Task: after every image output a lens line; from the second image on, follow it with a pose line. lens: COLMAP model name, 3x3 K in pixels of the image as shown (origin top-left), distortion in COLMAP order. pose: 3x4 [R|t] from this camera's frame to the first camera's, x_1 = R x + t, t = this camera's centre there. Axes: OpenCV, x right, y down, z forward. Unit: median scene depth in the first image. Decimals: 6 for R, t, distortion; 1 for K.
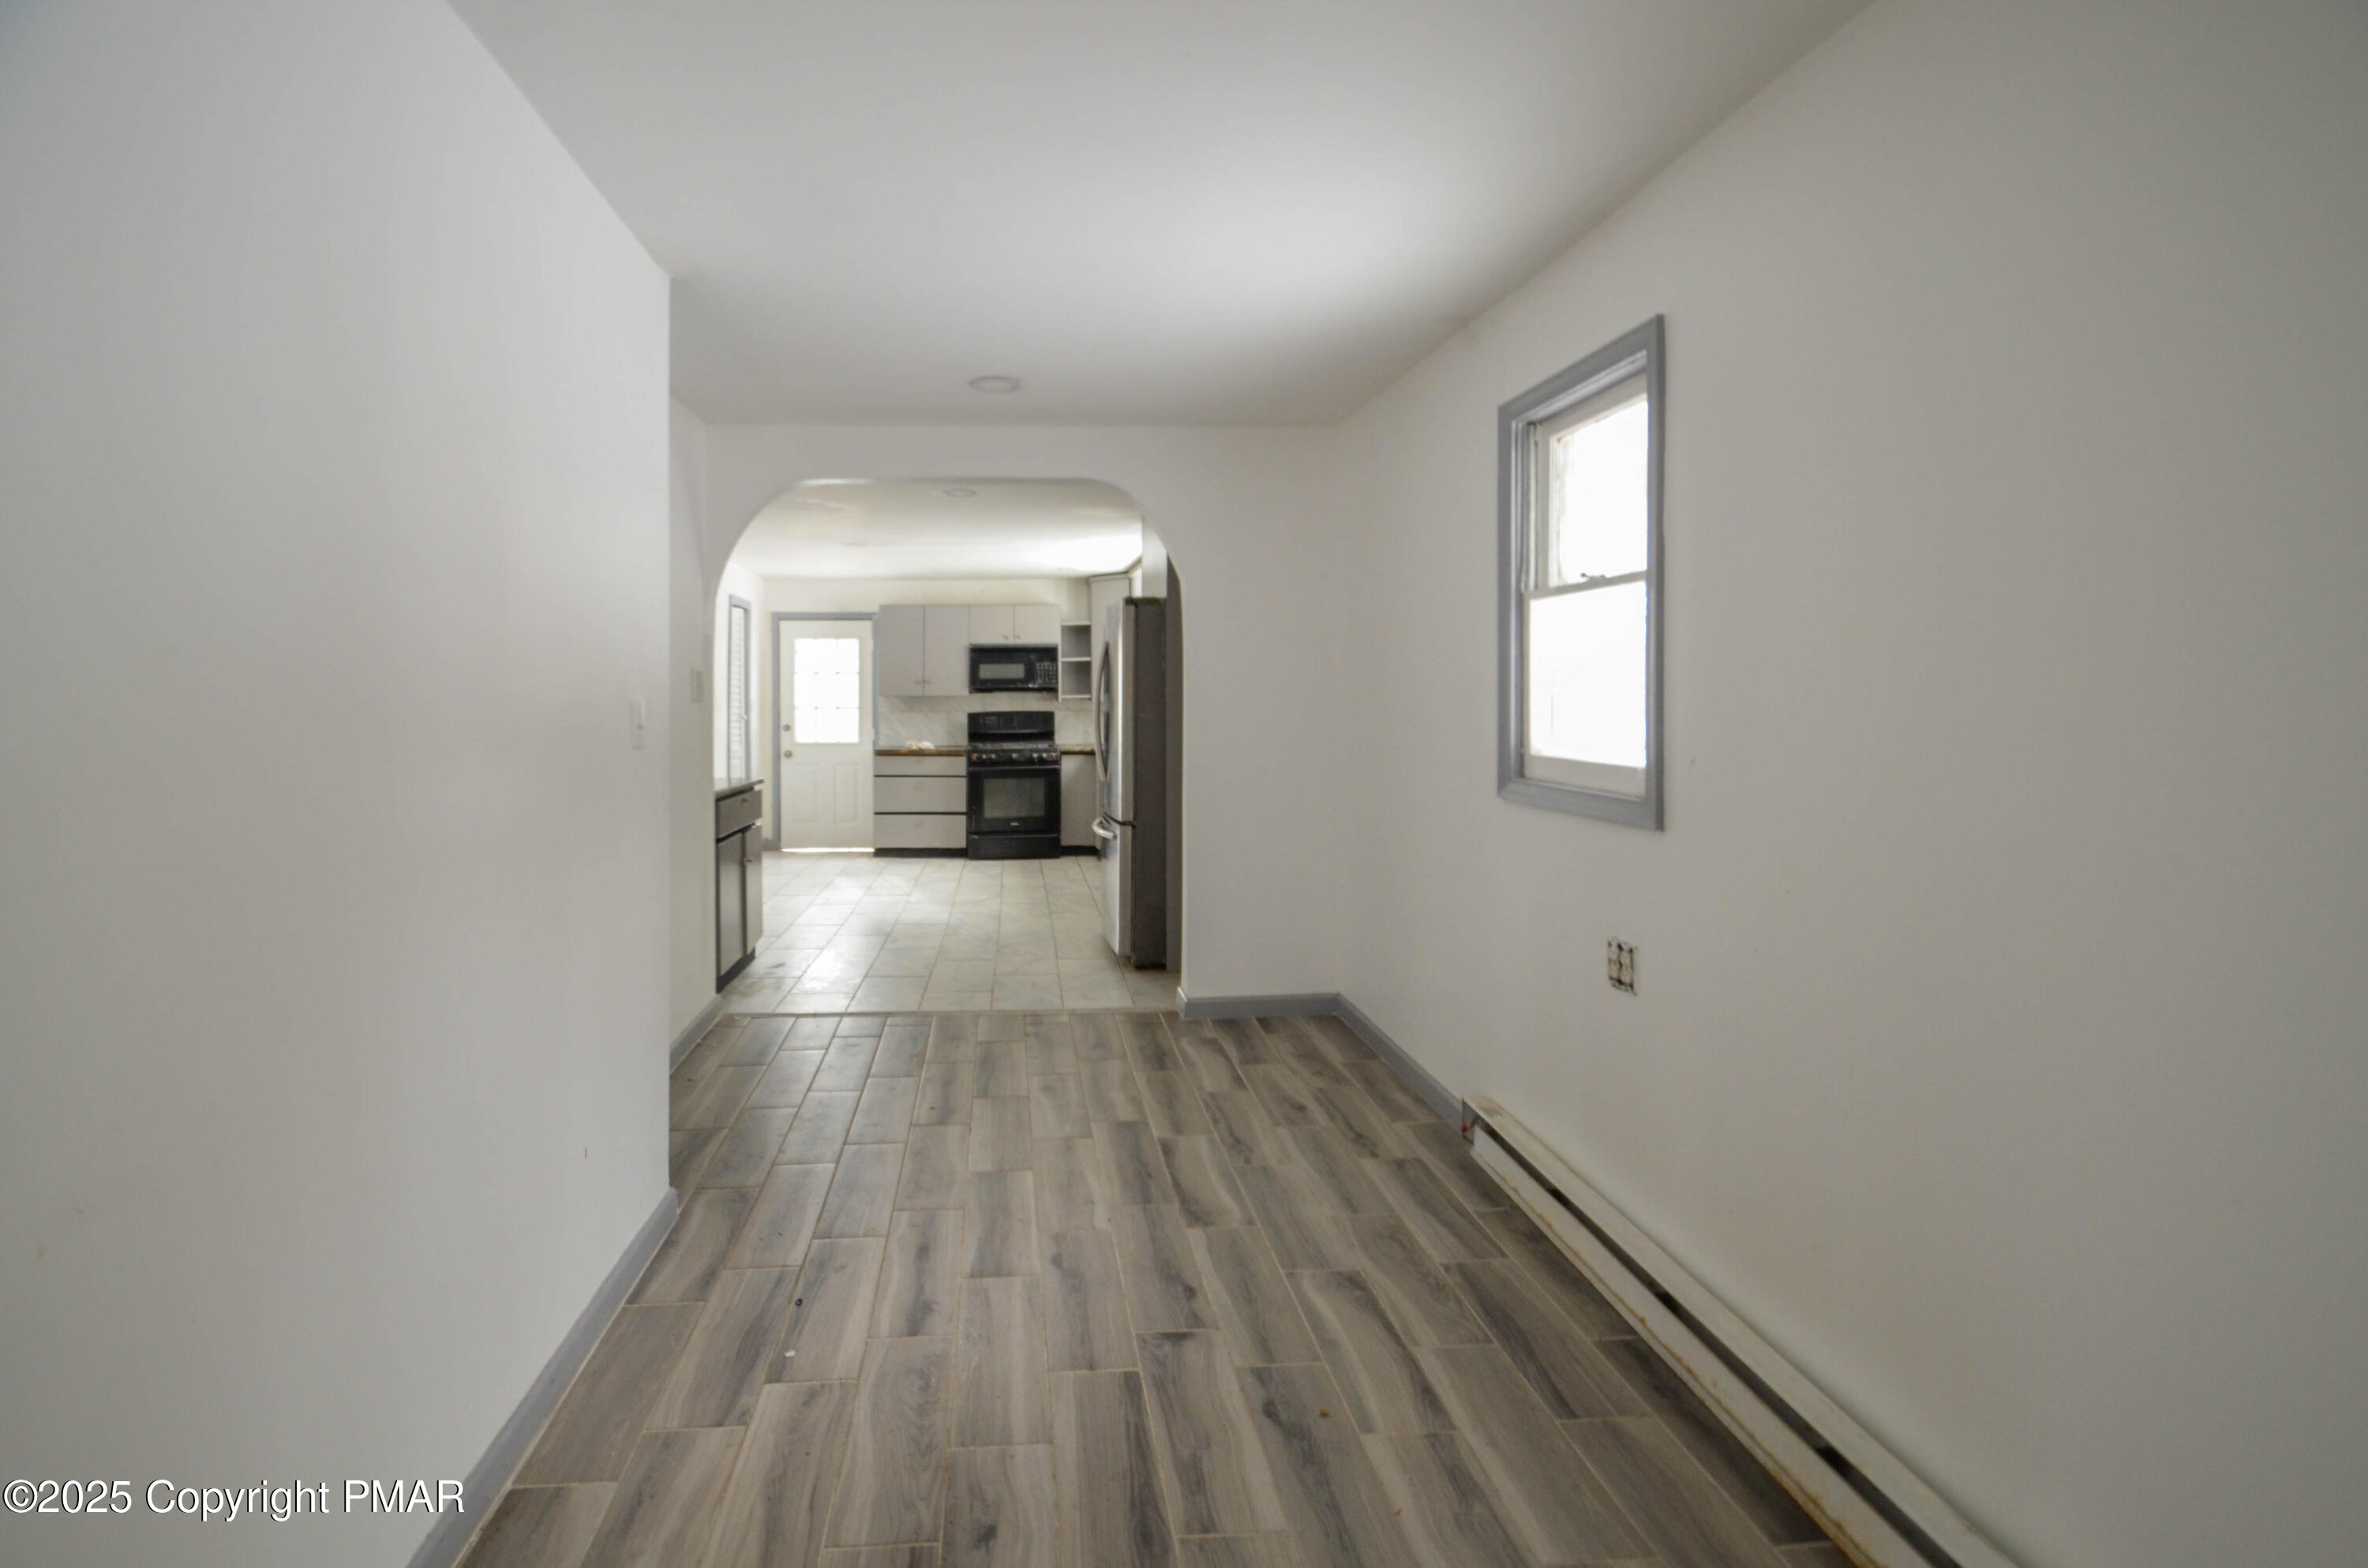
lens RADIAL K [[3558.2, 0, 1180.1], [0, 3558.2, 785.4], [0, 0, 1]] dist [0.005566, 0.000000]
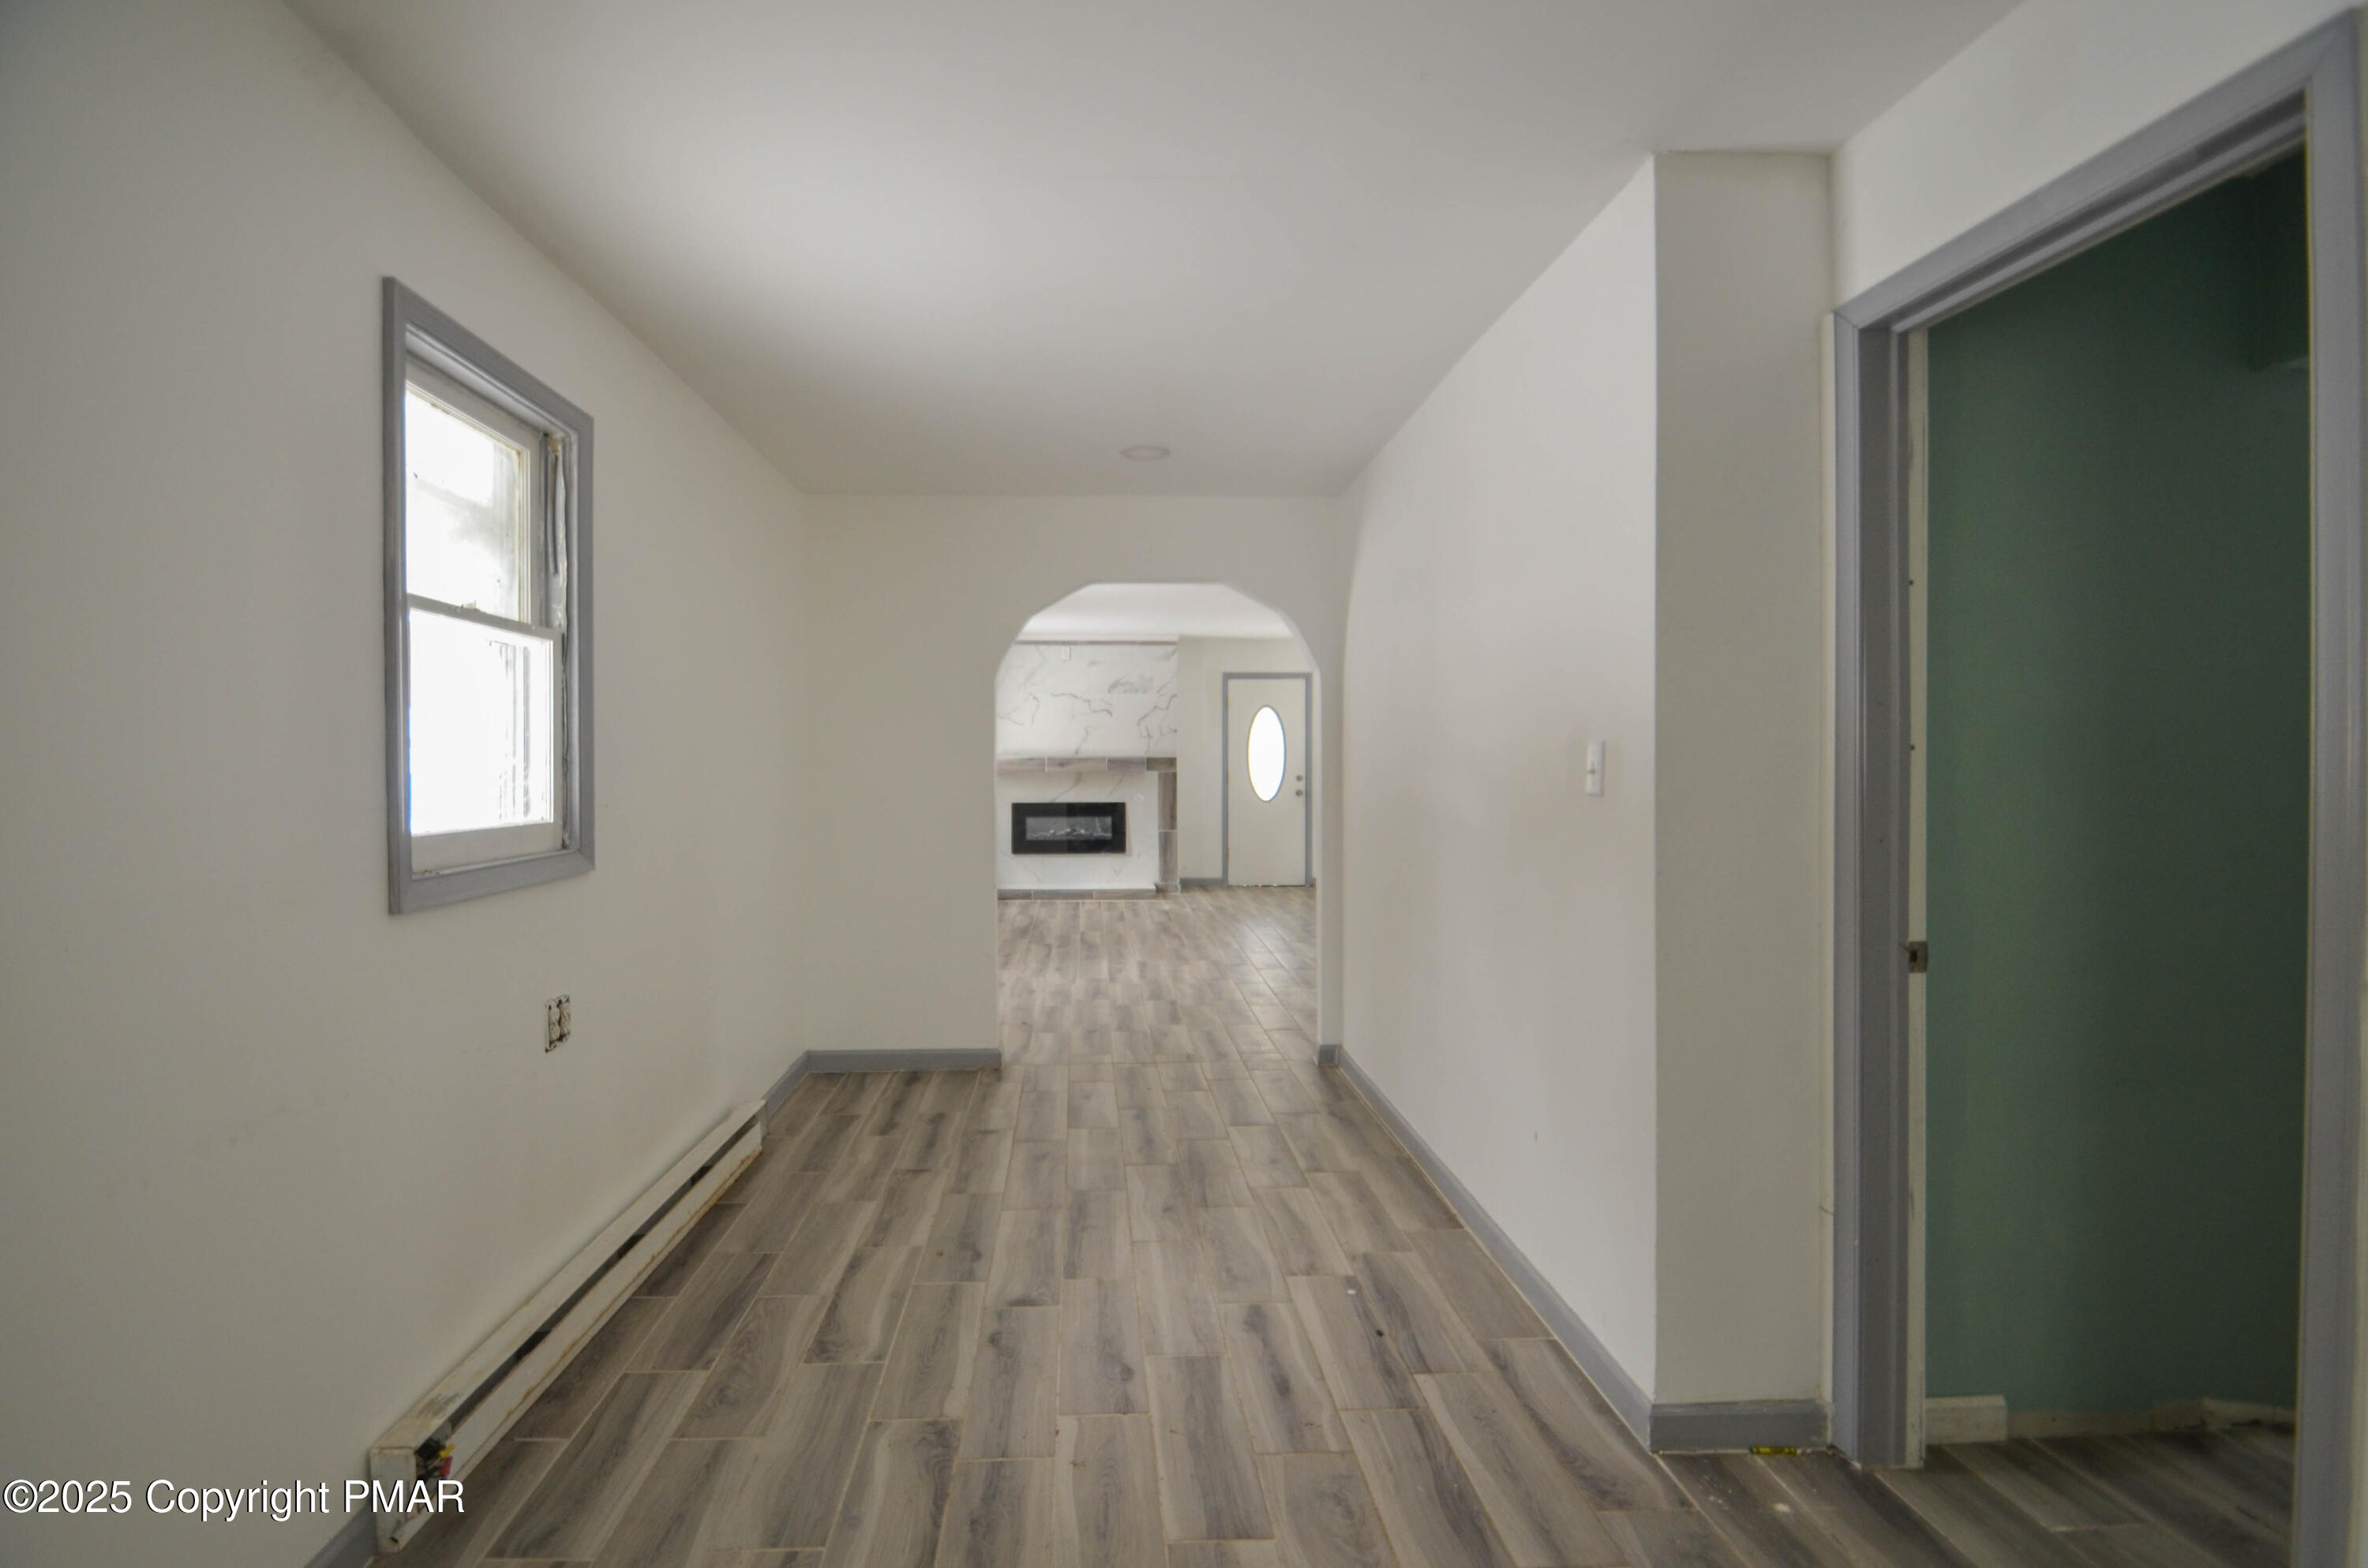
lens RADIAL K [[3558.2, 0, 1185.4], [0, 3558.2, 781.8], [0, 0, 1]] dist [0.005566, 0.000000]
pose [[-0.999684, 0.014515, 0.020542, -0.055581], [0.015166, 0.999376, 0.031897, -0.034409], [-0.020067, 0.032199, -0.999280, 1.501833]]
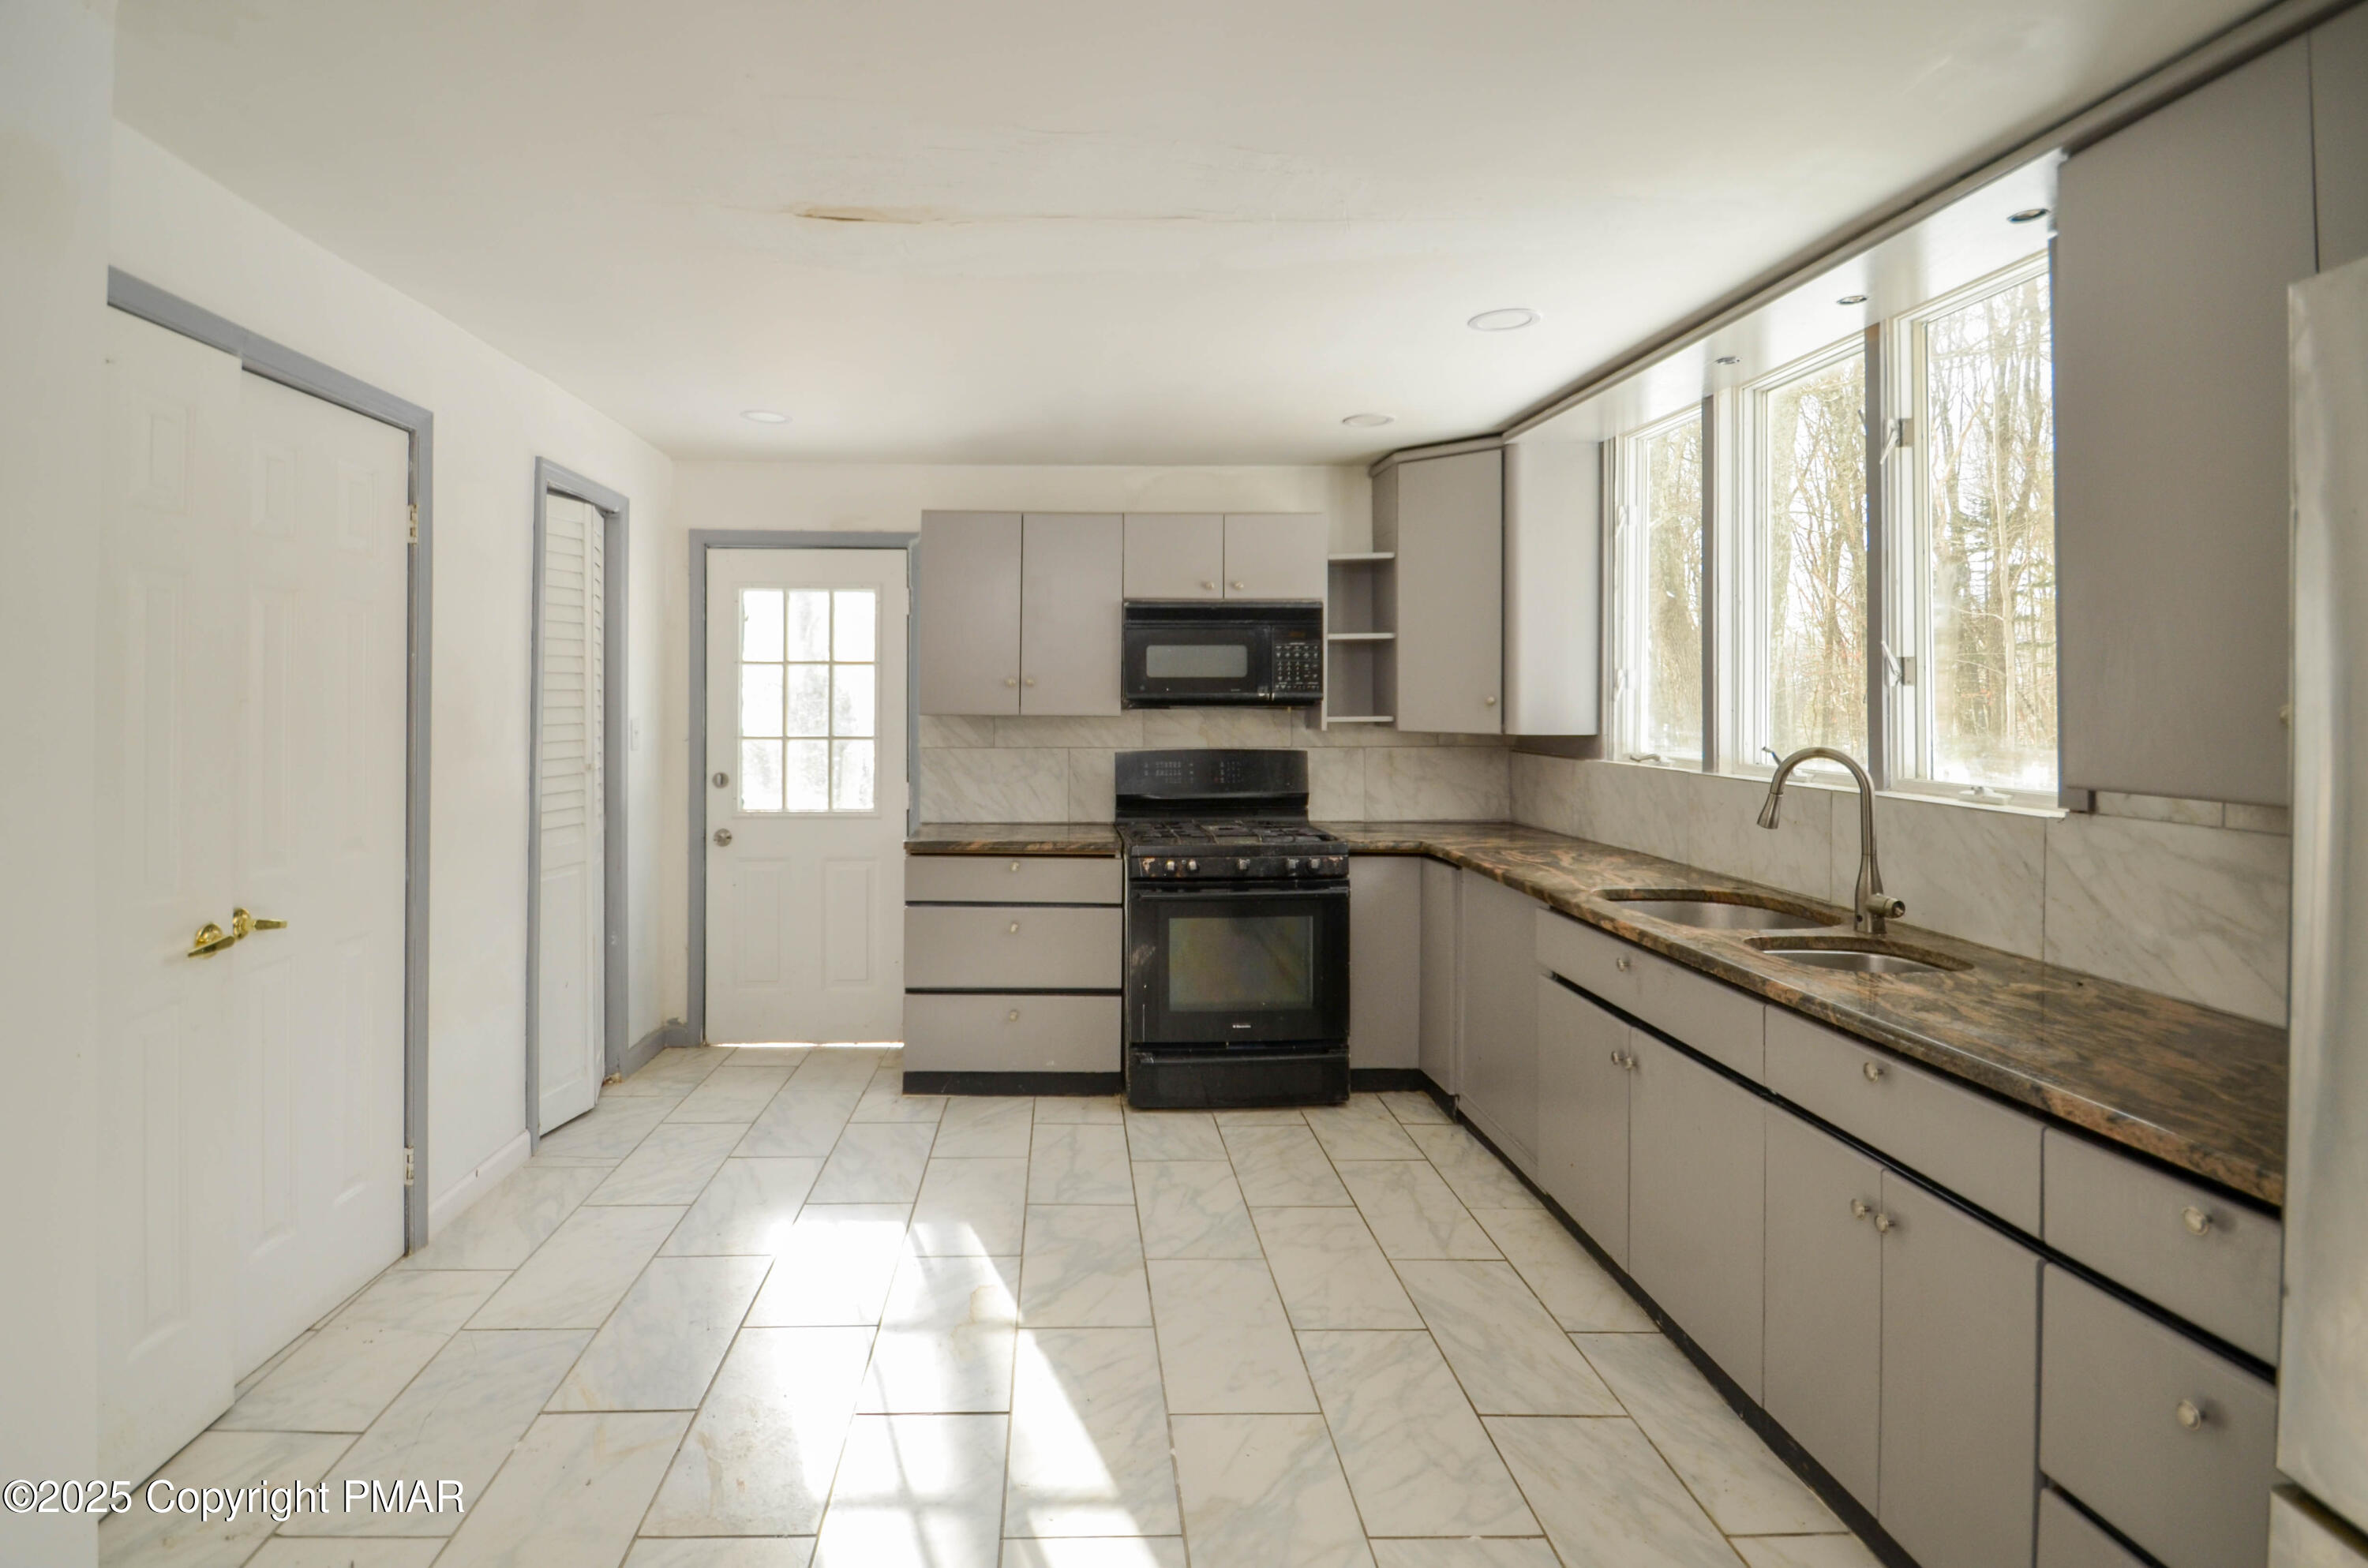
lens RADIAL K [[3558.2, 0, 1185.2], [0, 3558.2, 778.2], [0, 0, 1]] dist [0.005566, 0.000000]
pose [[0.999886, 0.008529, -0.012458, -0.047564], [-0.008576, 0.999956, -0.003742, -0.016411], [0.012425, 0.003849, 0.999915, 0.577605]]
